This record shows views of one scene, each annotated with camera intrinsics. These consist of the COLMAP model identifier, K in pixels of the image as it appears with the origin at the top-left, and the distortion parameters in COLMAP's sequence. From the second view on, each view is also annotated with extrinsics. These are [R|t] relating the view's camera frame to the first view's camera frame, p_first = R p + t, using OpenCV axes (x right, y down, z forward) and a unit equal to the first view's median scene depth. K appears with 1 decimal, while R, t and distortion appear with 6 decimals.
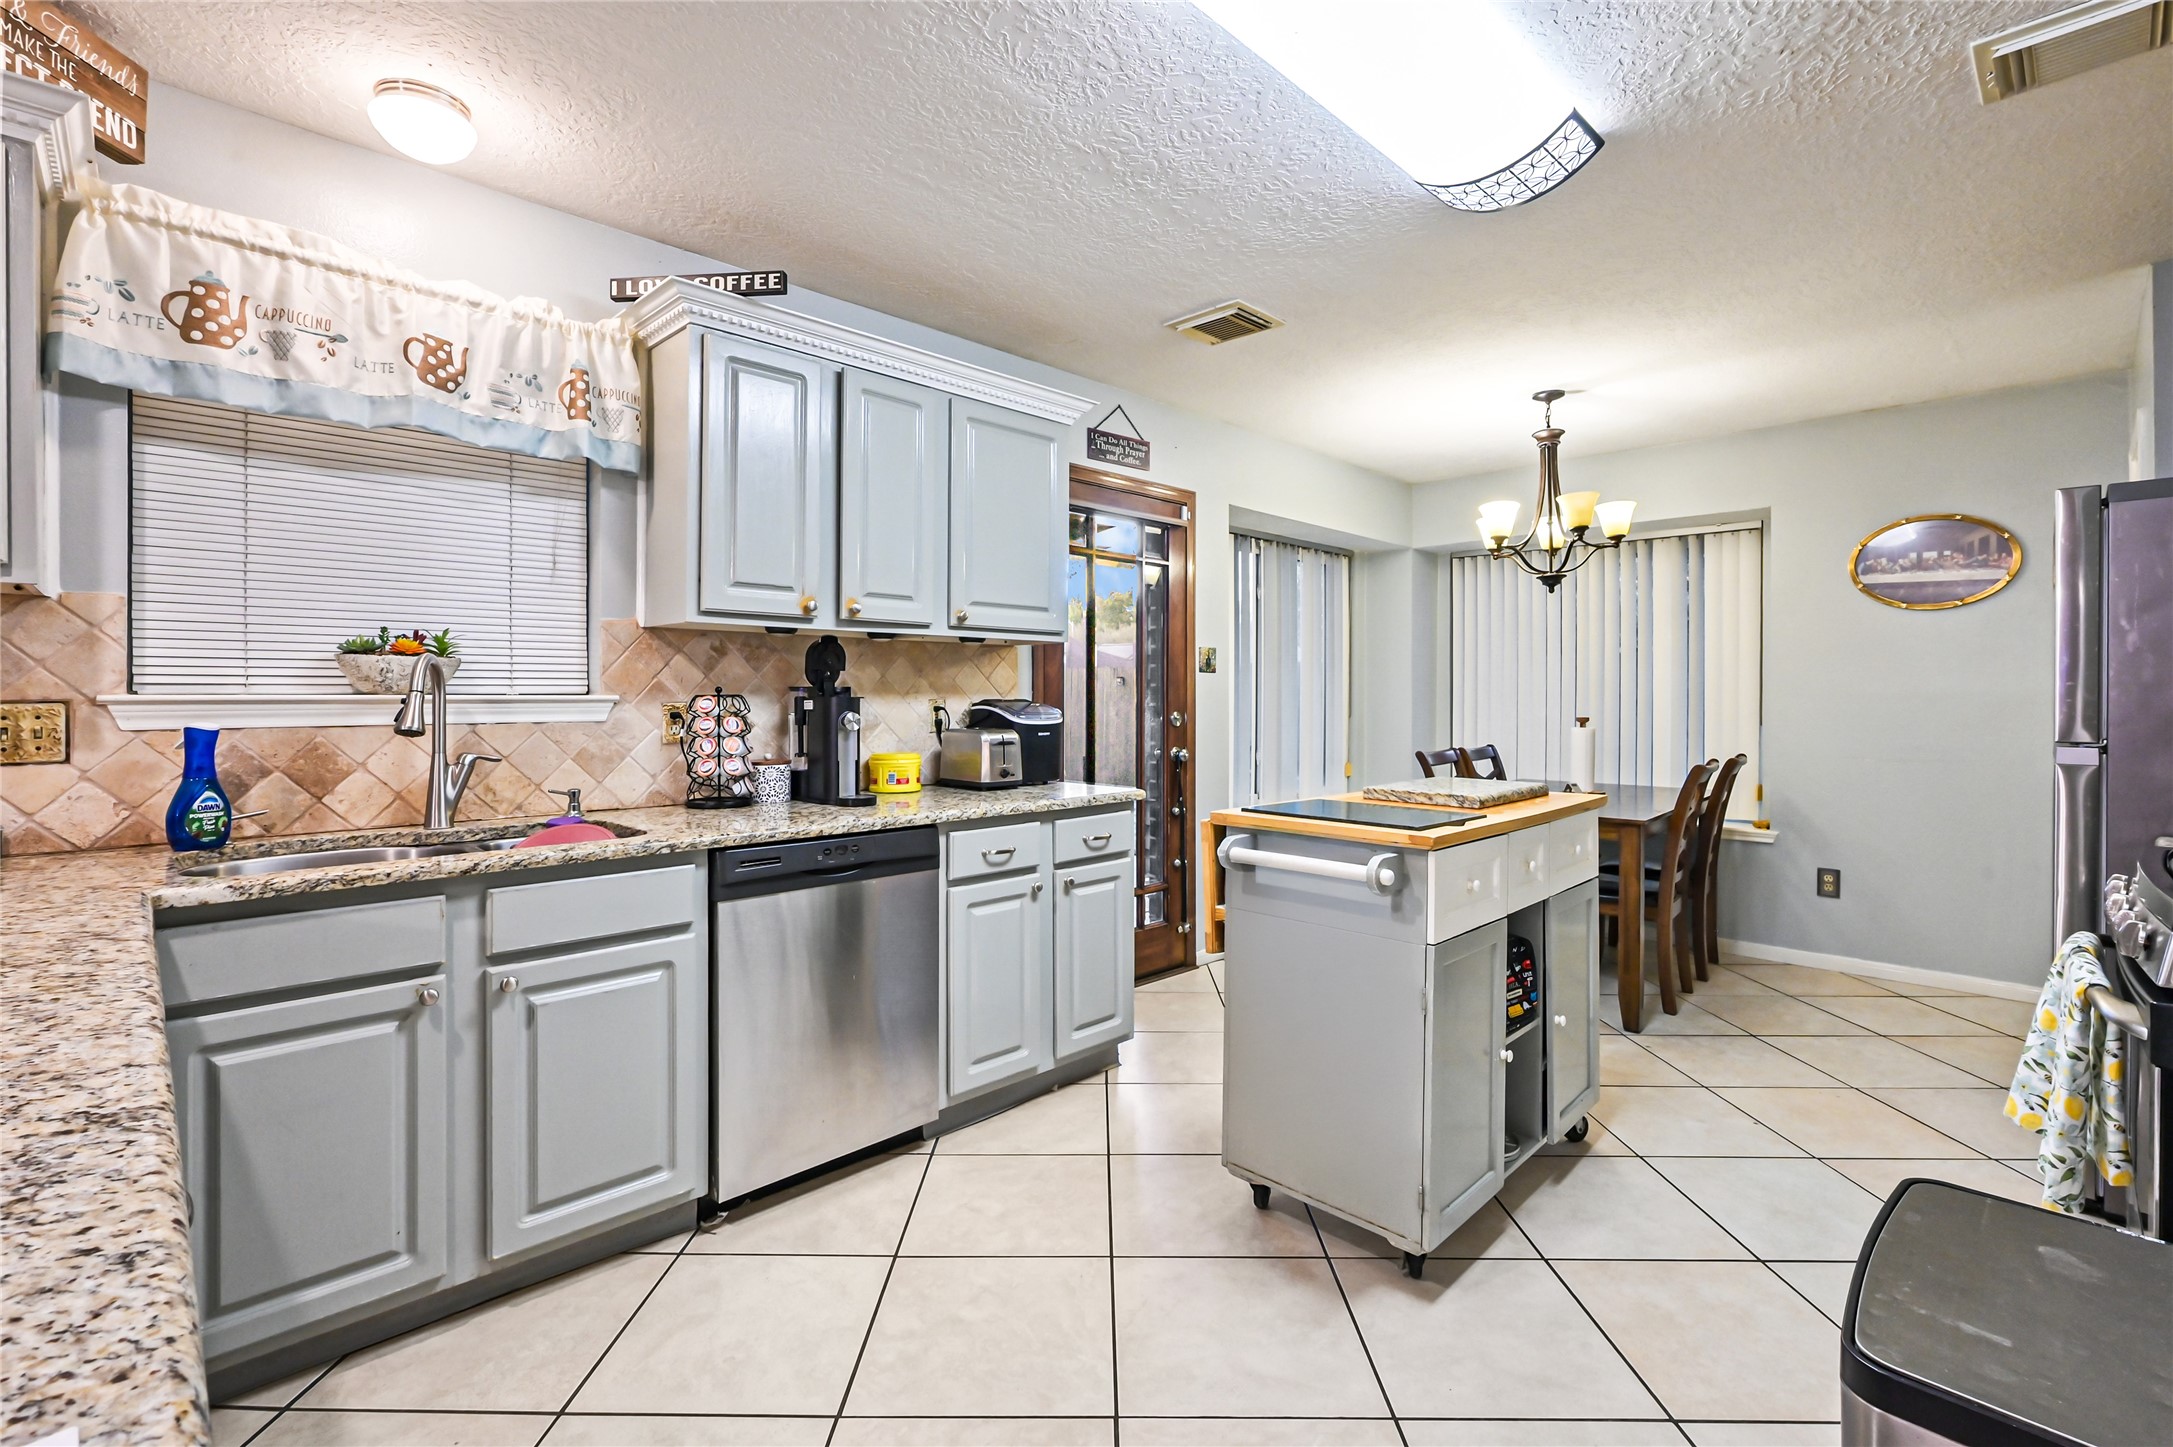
lens RADIAL K [[978.8, 0, 1087.9], [0, 978.8, 696.3], [0, 0, 1]] dist [-0.001795, -0.000704]
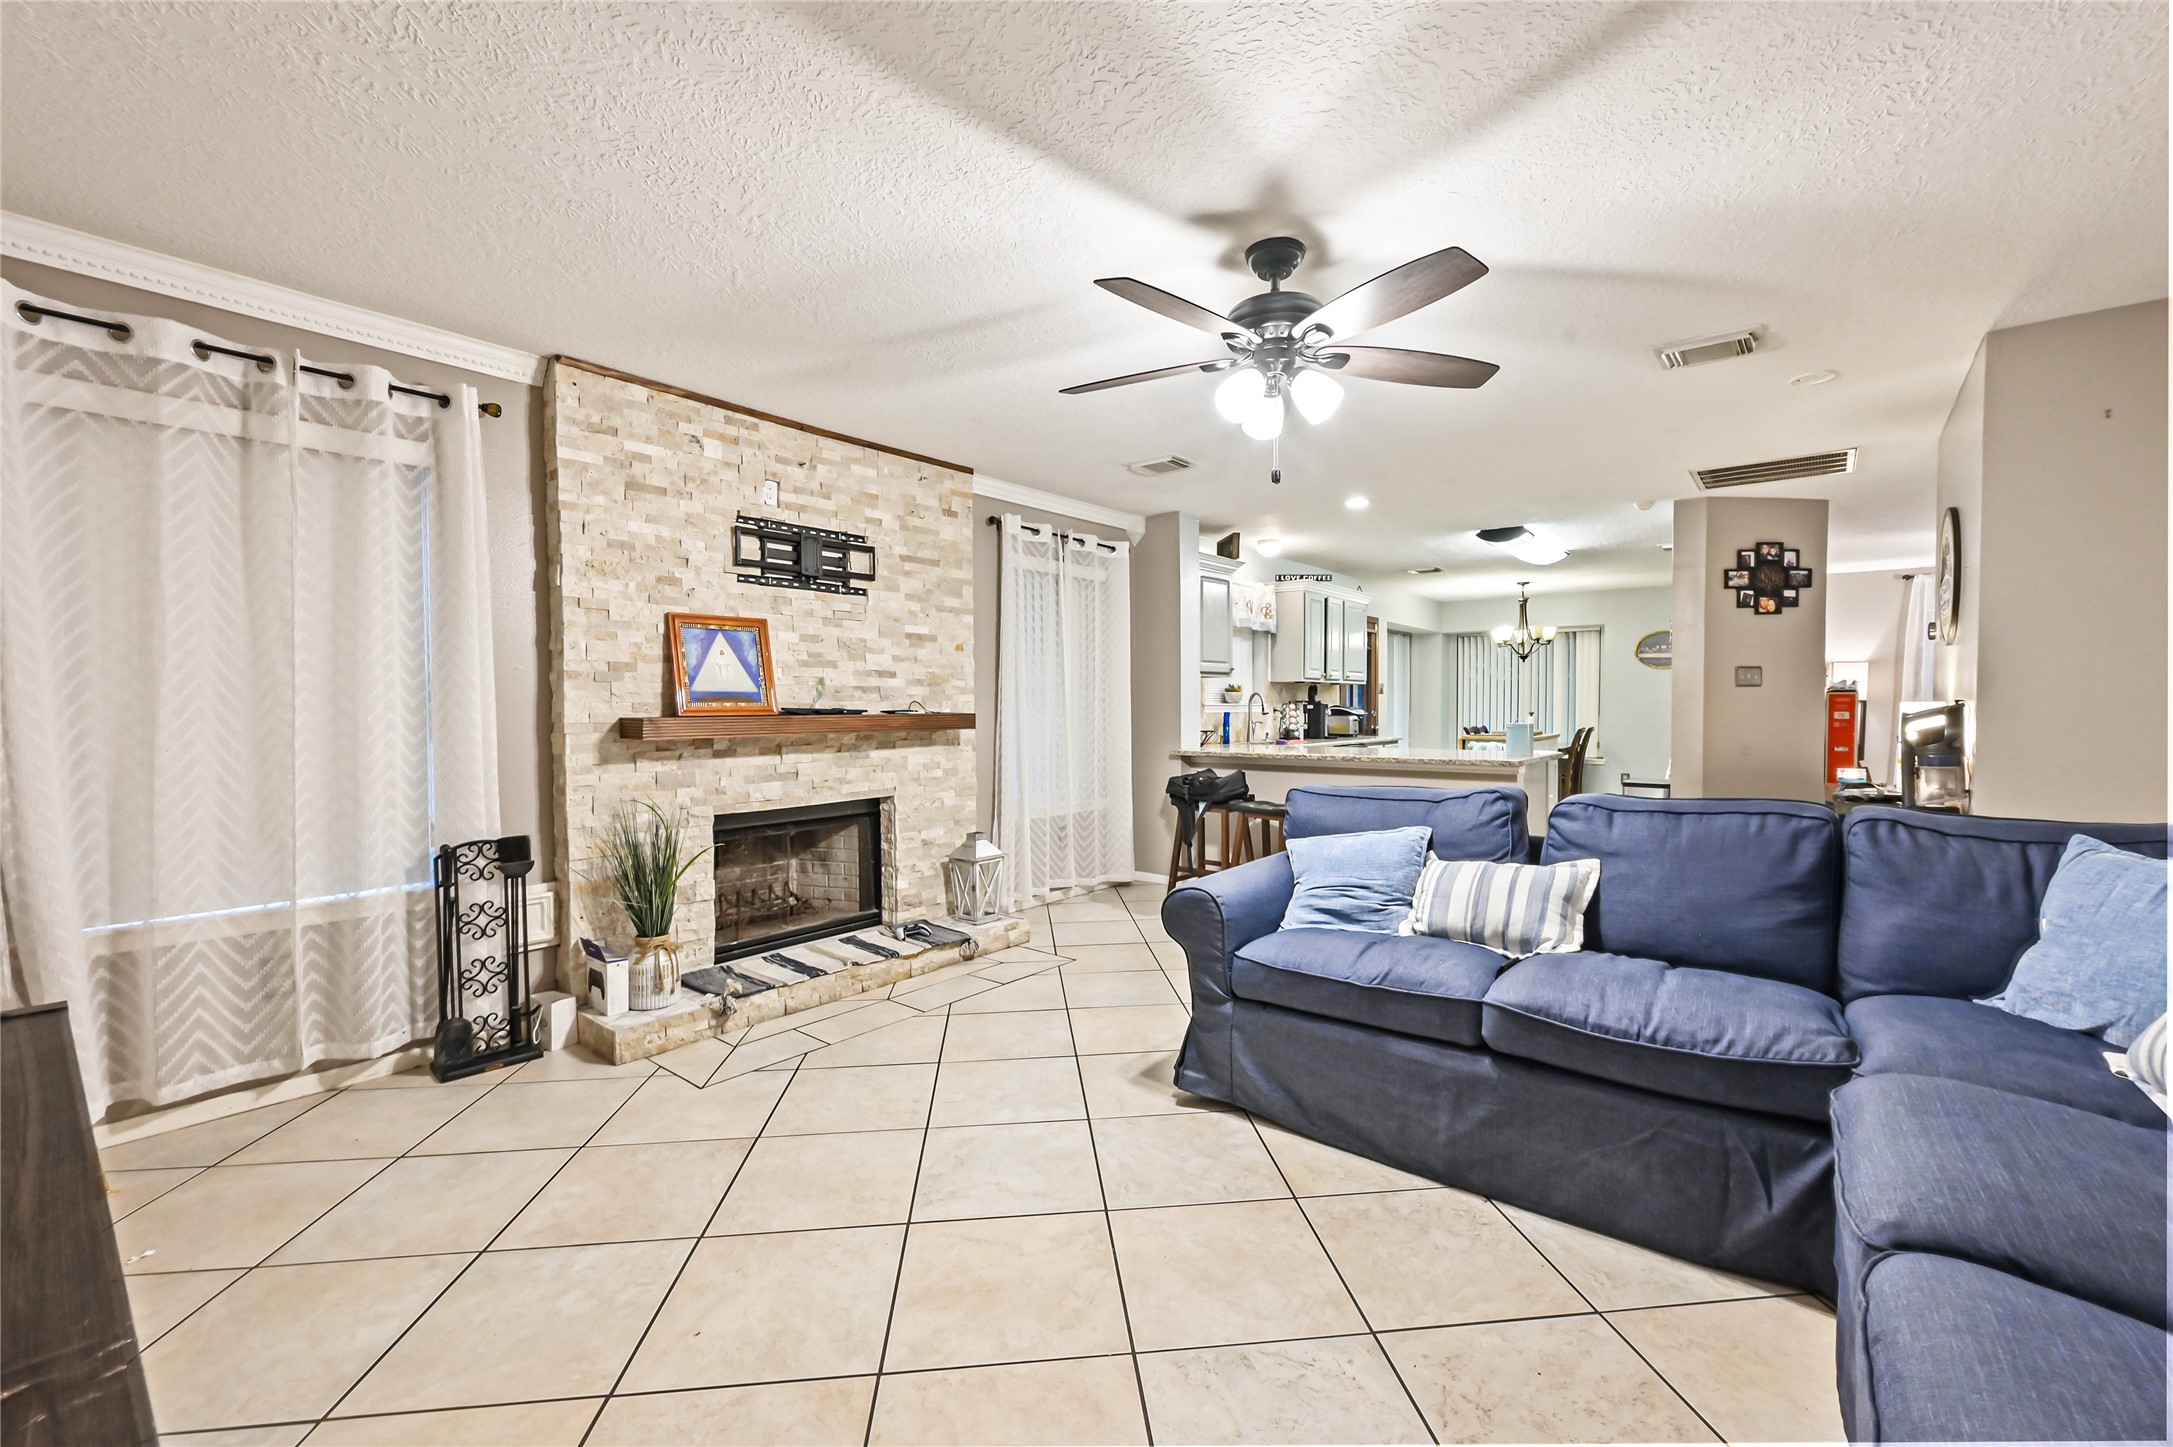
lens RADIAL K [[935.3, 0, 1084.6], [0, 935.3, 729.6], [0, 0, 1]] dist [0.002463, -0.000092]
pose [[0.993318, -0.002841, 0.115377, -0.918865], [-0.000059, 0.999684, 0.025125, 0.005957], [-0.115412, -0.024964, 0.993004, -1.254288]]
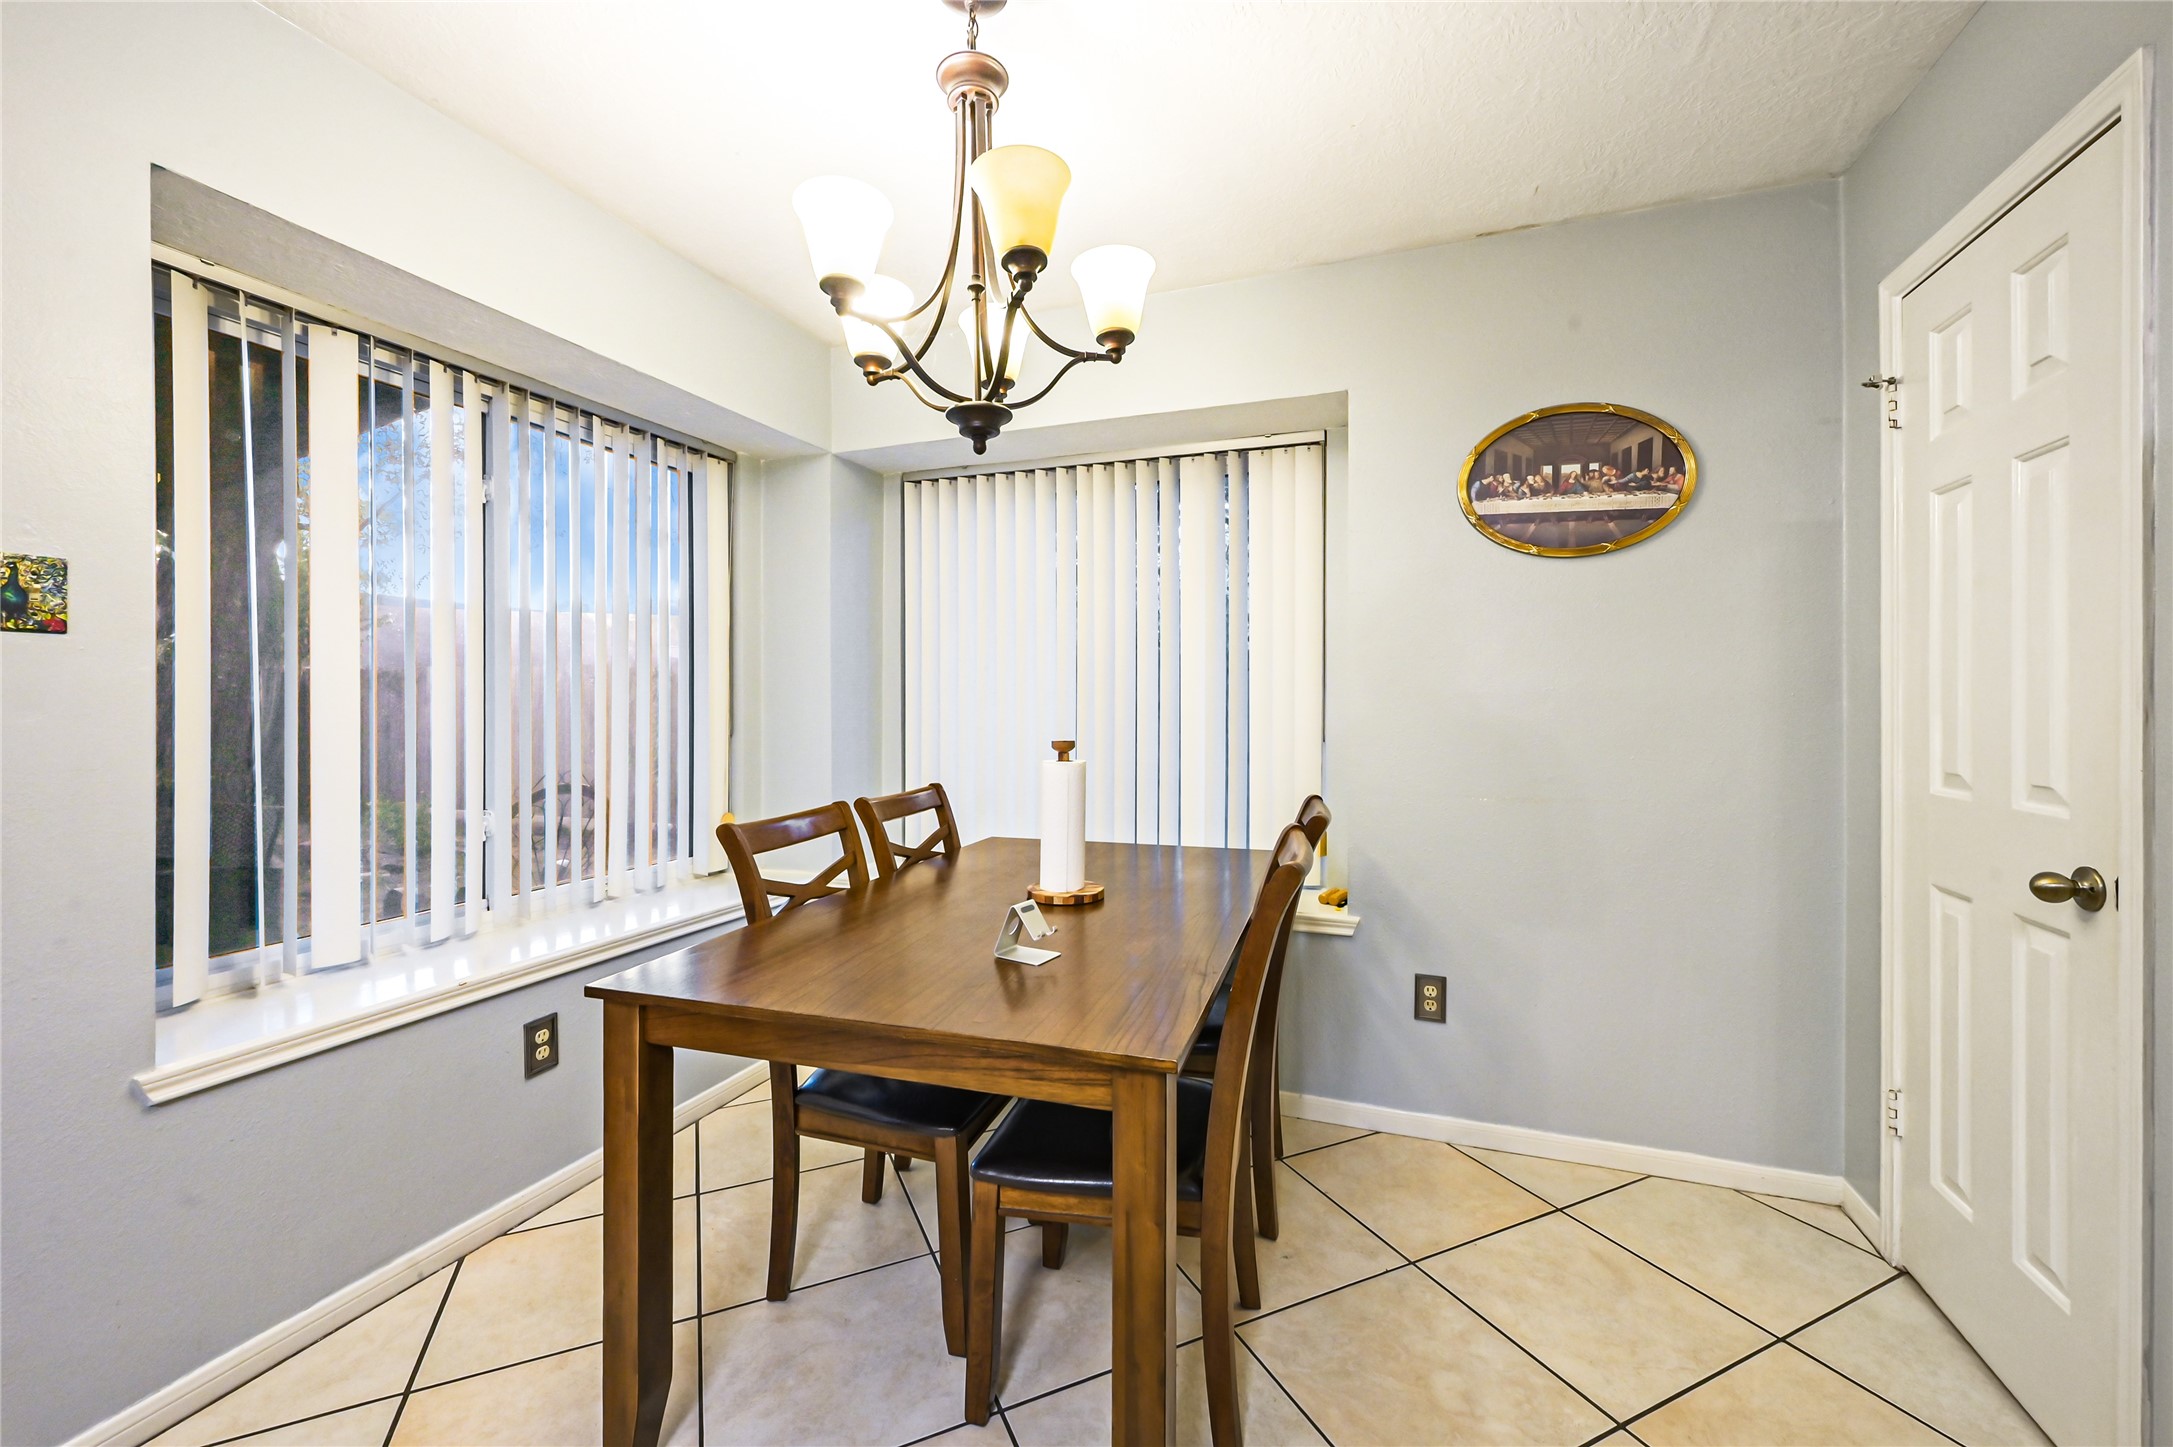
lens RADIAL K [[858.8, 0, 1096.0], [0, 858.8, 706.3], [0, 0, 1]] dist [-0.002783, -0.000029]
pose [[0.905089, -0.007604, 0.425153, 0.364645], [0.004117, 0.999950, 0.009120, -0.000155], [-0.425201, -0.006504, 0.905075, 0.650275]]
